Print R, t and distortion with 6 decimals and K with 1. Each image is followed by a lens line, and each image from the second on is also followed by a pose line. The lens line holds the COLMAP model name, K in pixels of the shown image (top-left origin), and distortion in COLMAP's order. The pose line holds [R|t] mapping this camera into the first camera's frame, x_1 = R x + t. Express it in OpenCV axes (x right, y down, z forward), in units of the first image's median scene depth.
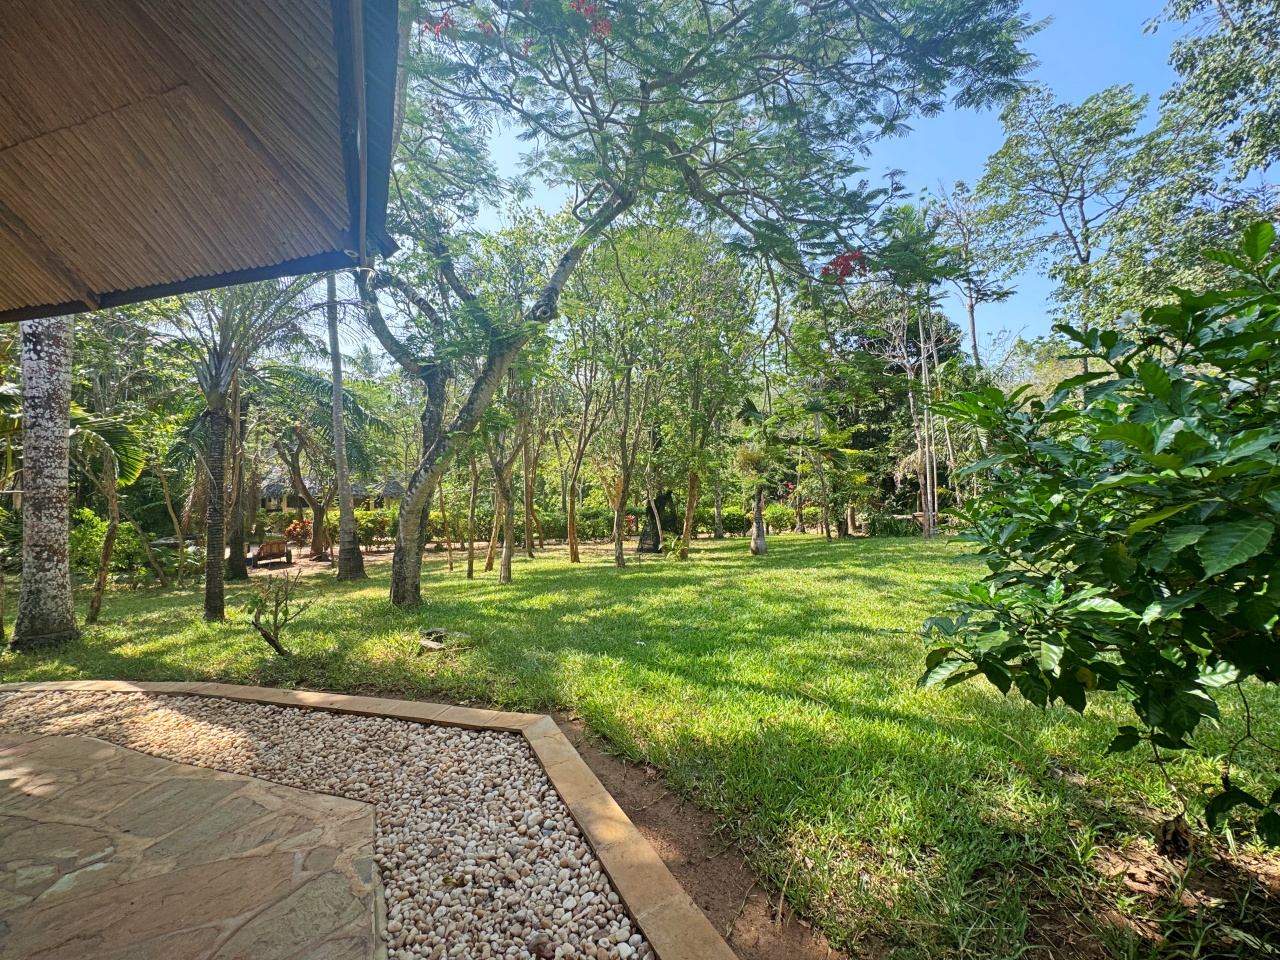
lens RADIAL K [[513.4, 0, 642.7], [0, 513.4, 481.4], [0, 0, 1]] dist [-0.002957, 0.000595]
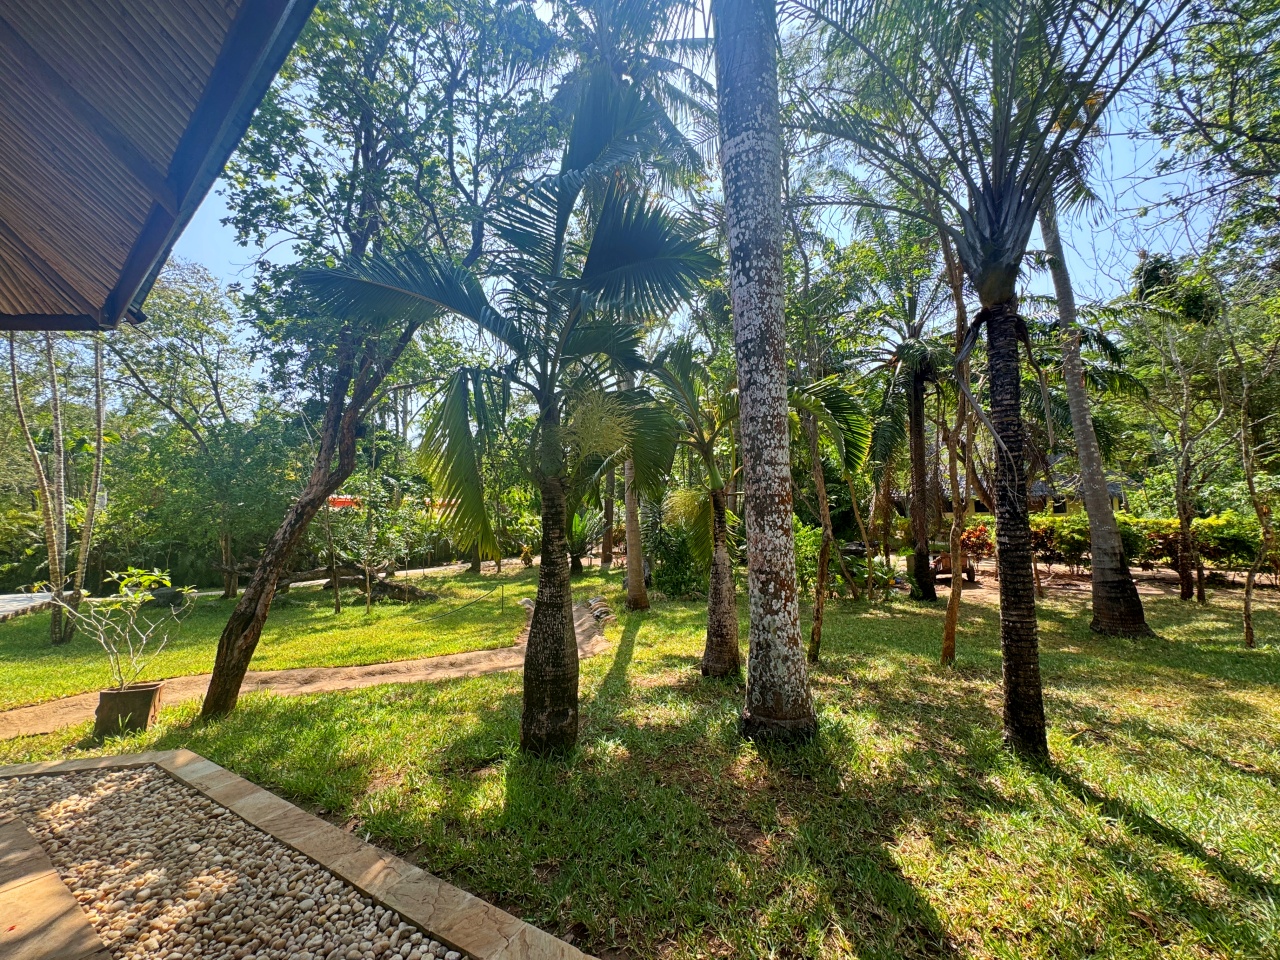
lens RADIAL K [[513.4, 0, 641.4], [0, 513.4, 478.1], [0, 0, 1]] dist [-0.002957, 0.000595]
pose [[0.459975, -0.057305, -0.886081, -0.674440], [0.043914, 0.998162, -0.041758, 0.029447], [0.886845, -0.019704, 0.461646, 0.569405]]
